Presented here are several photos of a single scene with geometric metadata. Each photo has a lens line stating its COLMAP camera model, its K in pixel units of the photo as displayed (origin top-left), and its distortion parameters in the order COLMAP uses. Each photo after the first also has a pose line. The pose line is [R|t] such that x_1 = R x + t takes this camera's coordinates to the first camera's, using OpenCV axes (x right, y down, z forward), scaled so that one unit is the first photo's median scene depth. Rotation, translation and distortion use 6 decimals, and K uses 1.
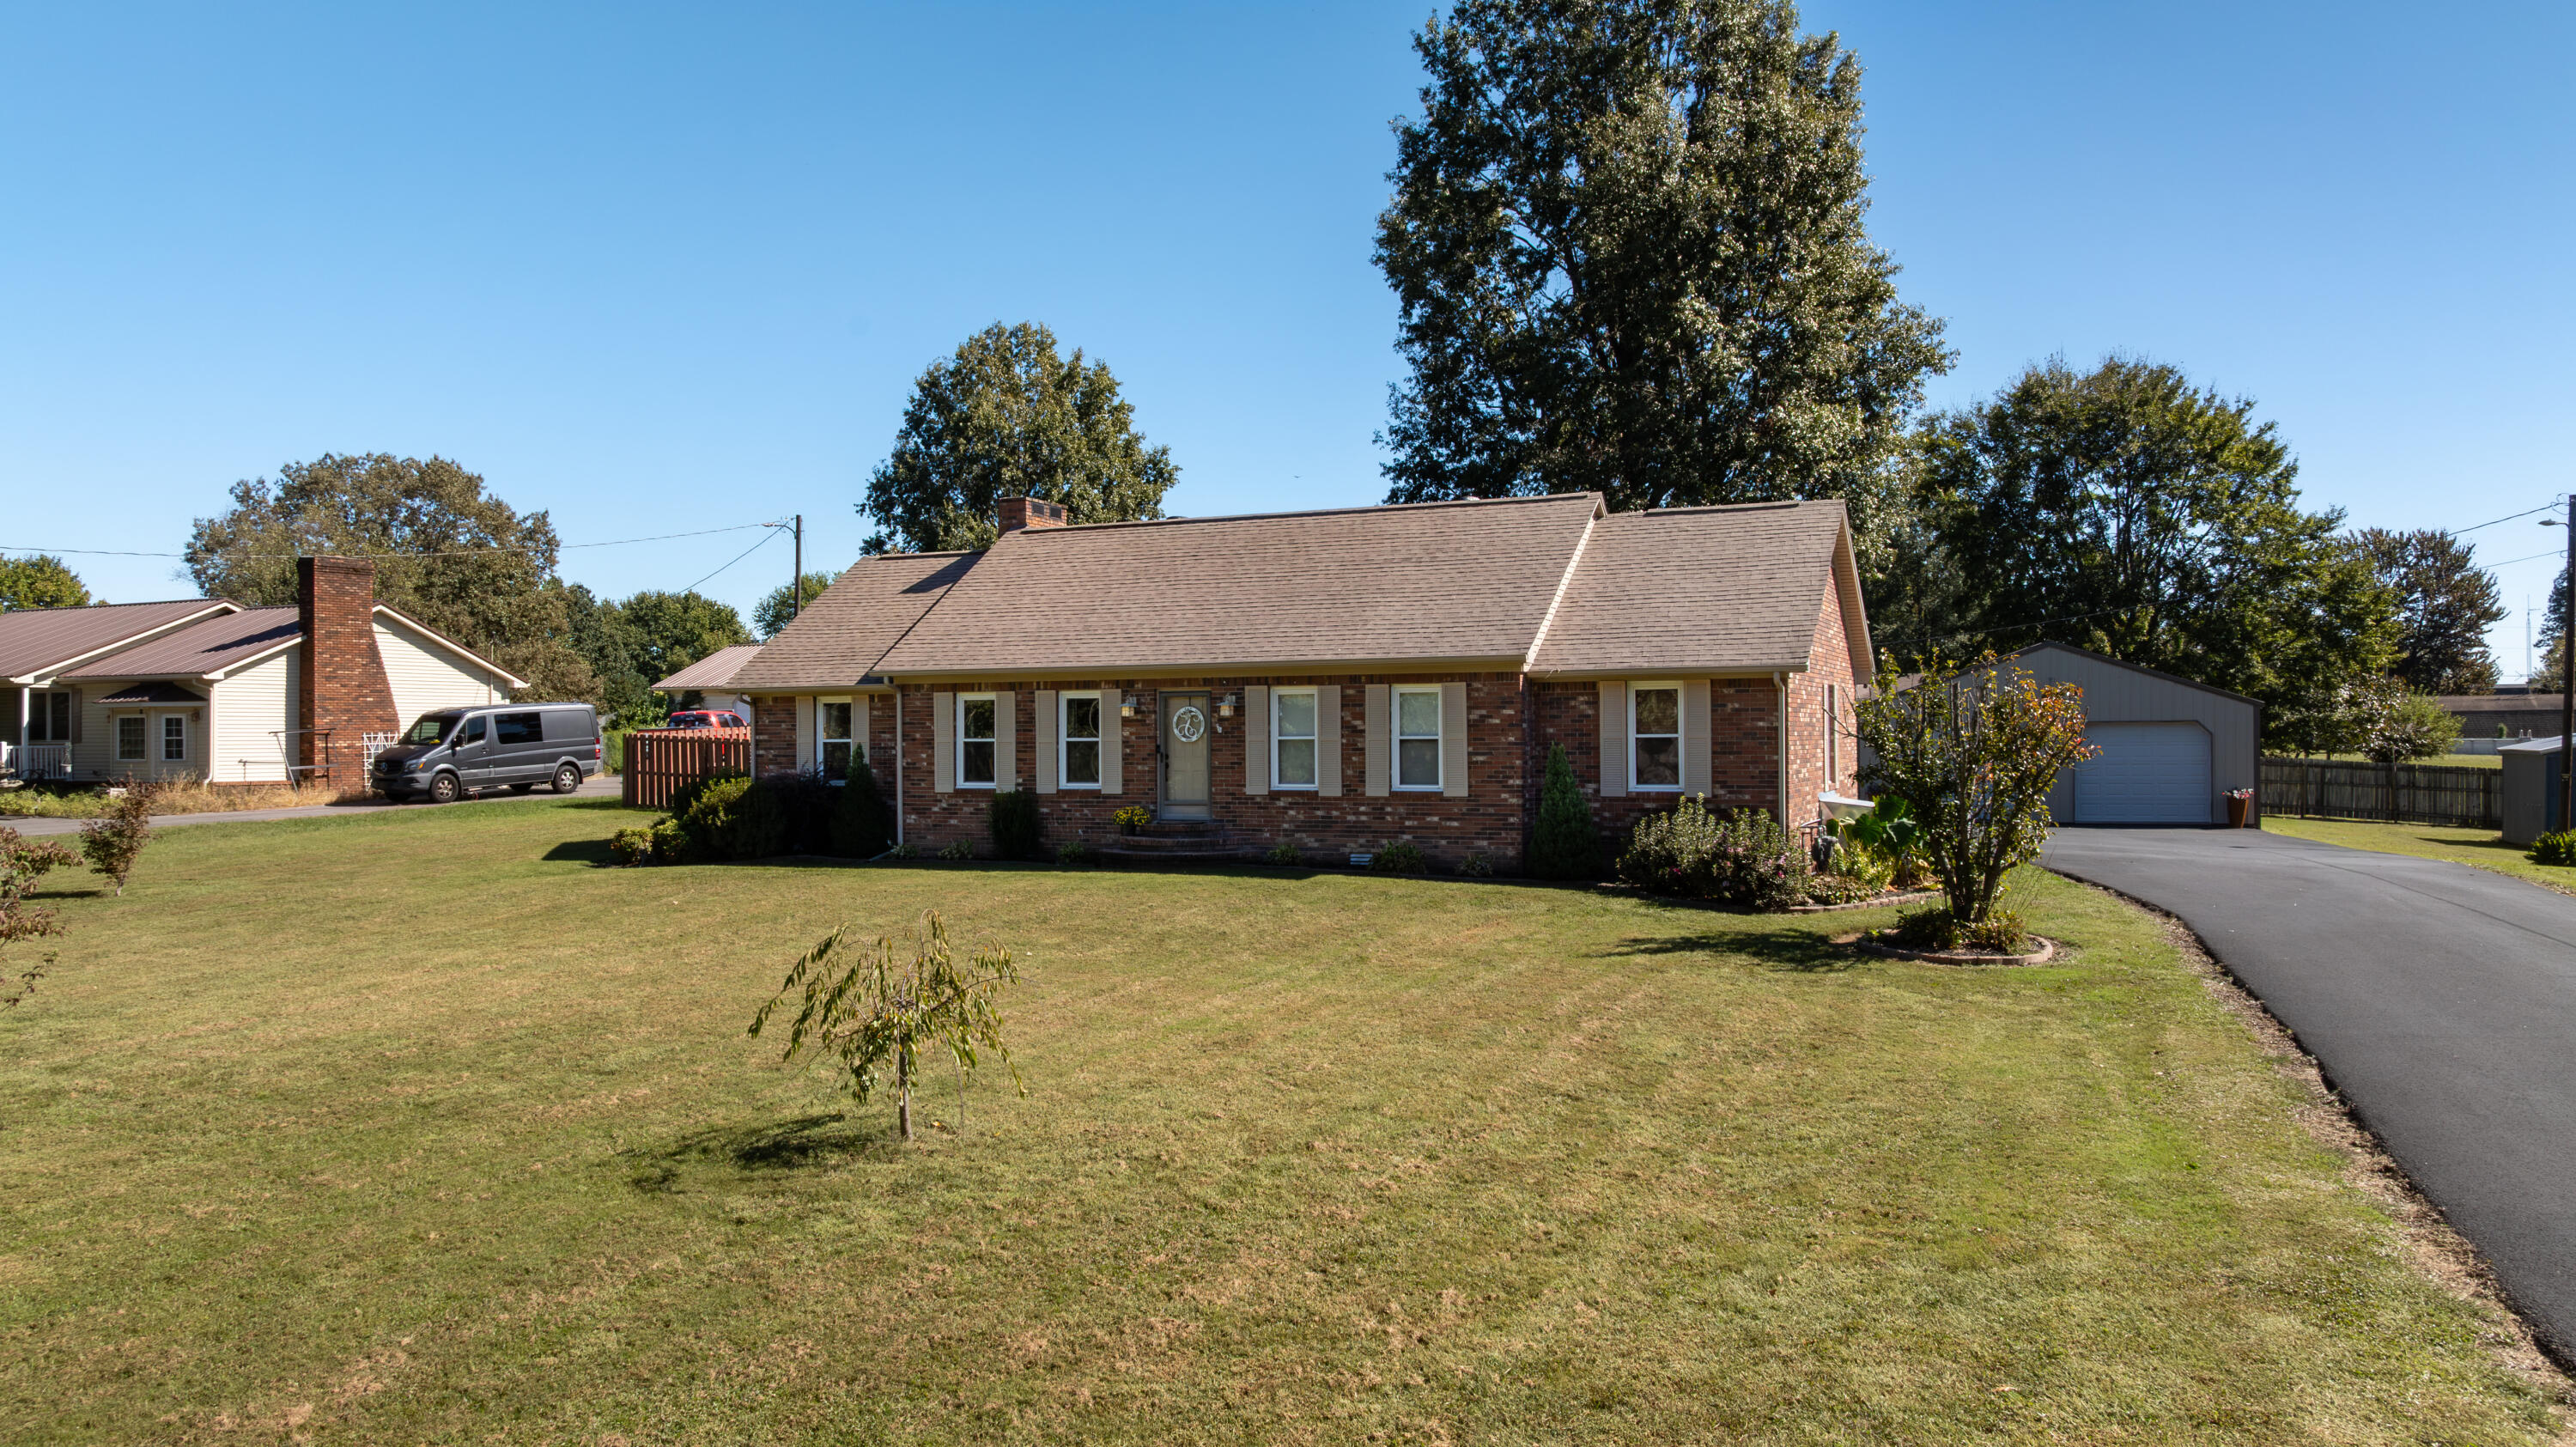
lens RADIAL K [[1801.5, 0, 1290.8], [0, 1801.5, 719.0], [0, 0, 1]] dist [-0.013223, 0.004402]
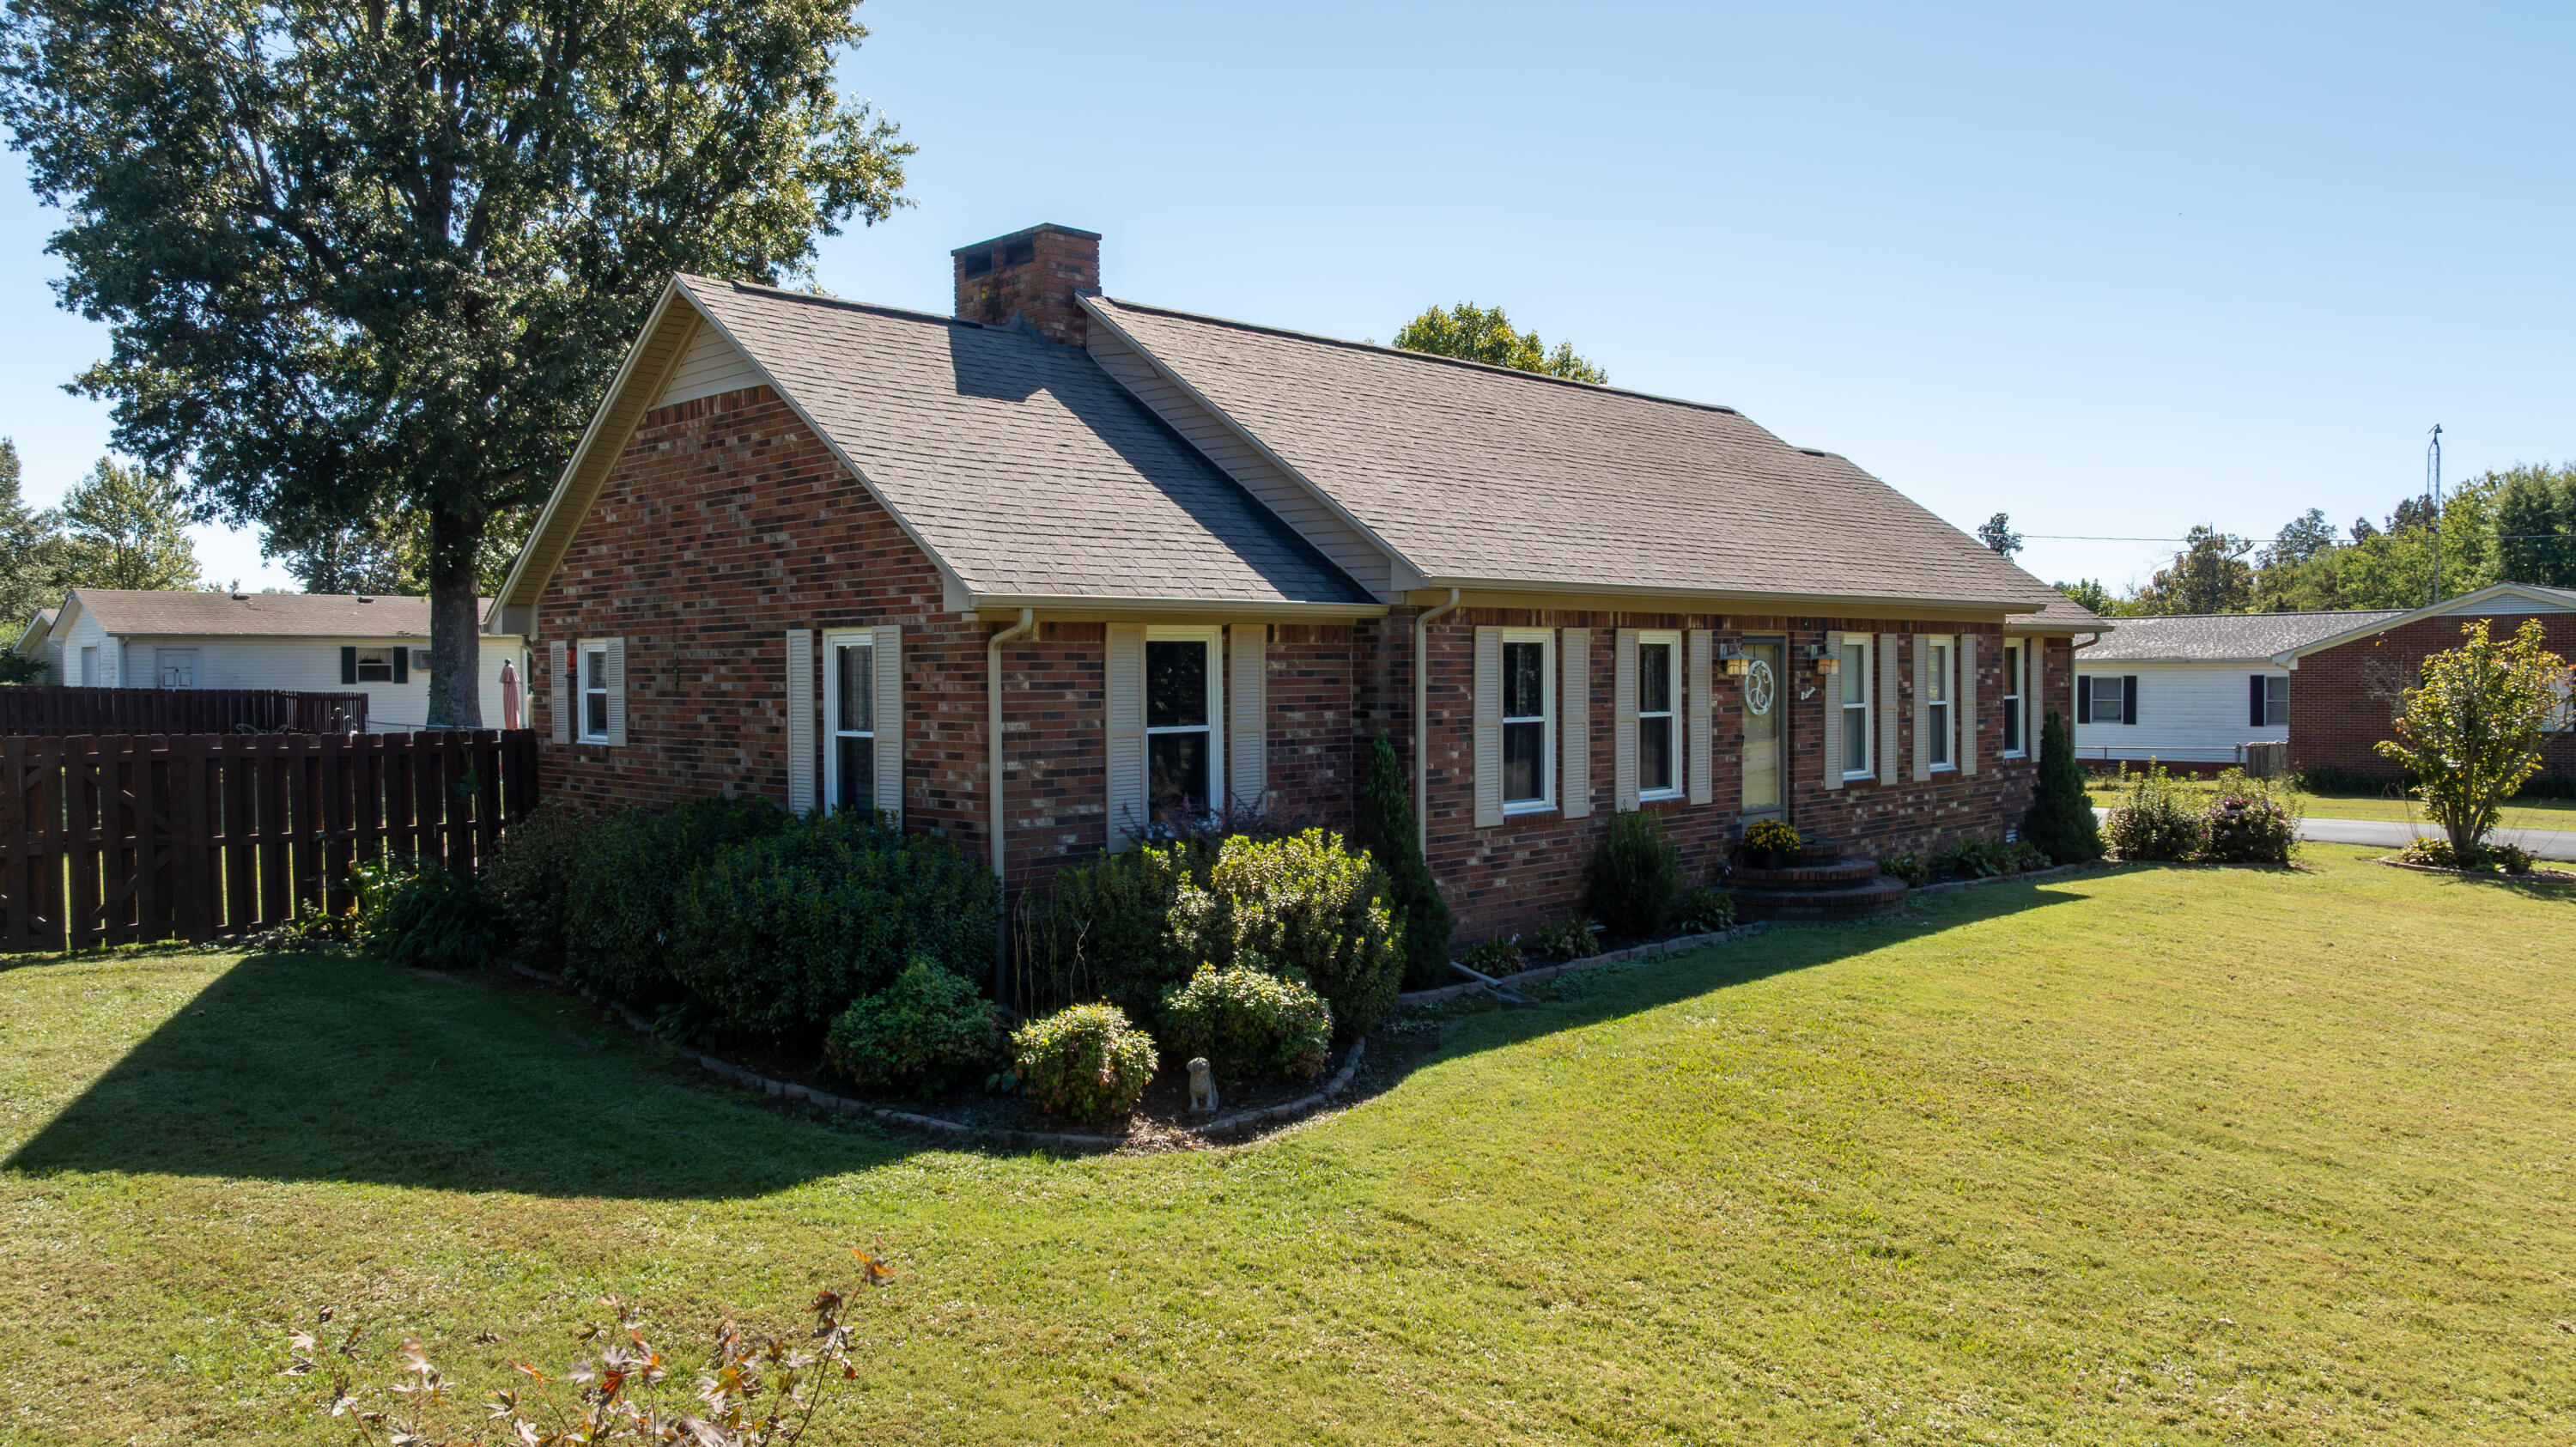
lens RADIAL K [[1801.5, 0, 1279.9], [0, 1801.5, 738.5], [0, 0, 1]] dist [-0.013223, 0.004402]
pose [[0.371724, -0.032760, 0.927765, -0.463788], [-0.002906, 0.999331, 0.036451, -0.001102], [-0.928339, -0.016246, 0.371380, 0.594825]]
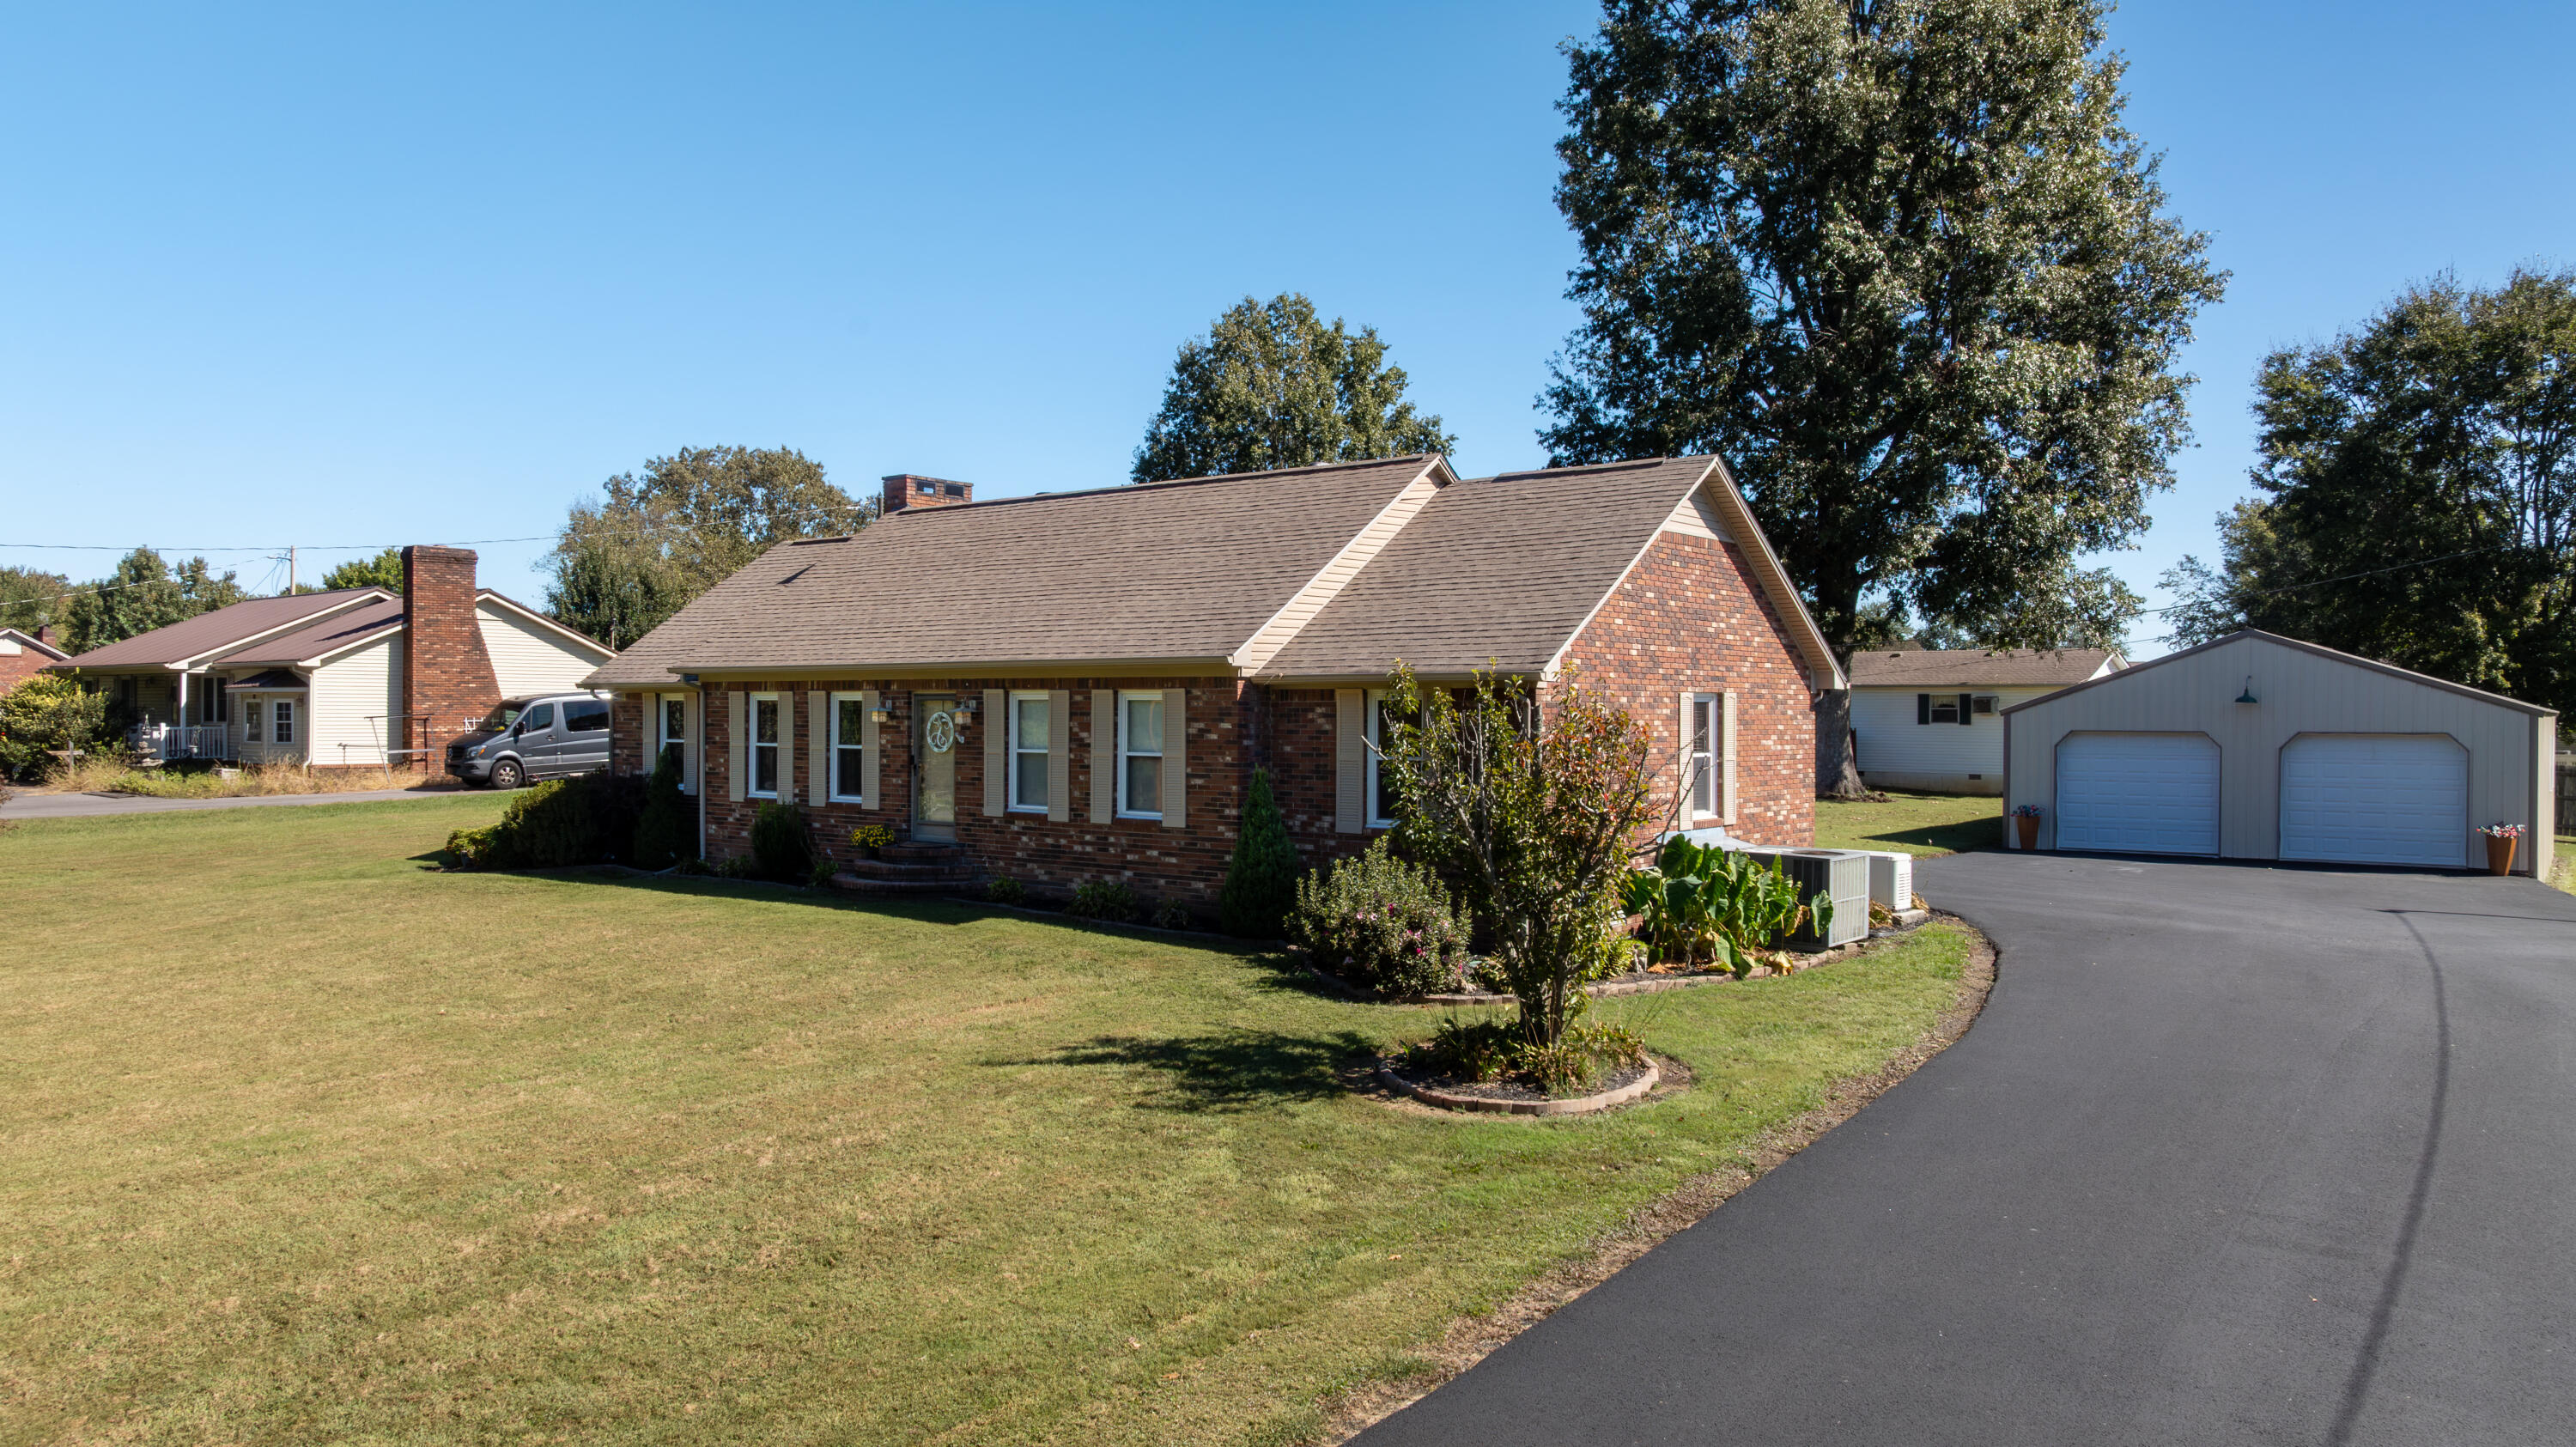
lens RADIAL K [[1801.5, 0, 1297.6], [0, 1801.5, 722.0], [0, 0, 1]] dist [-0.013223, 0.004402]
pose [[0.968281, 0.012679, -0.249542, 0.211594], [-0.009015, 0.999834, 0.015819, -0.011249], [0.249701, -0.013068, 0.968235, 0.130315]]
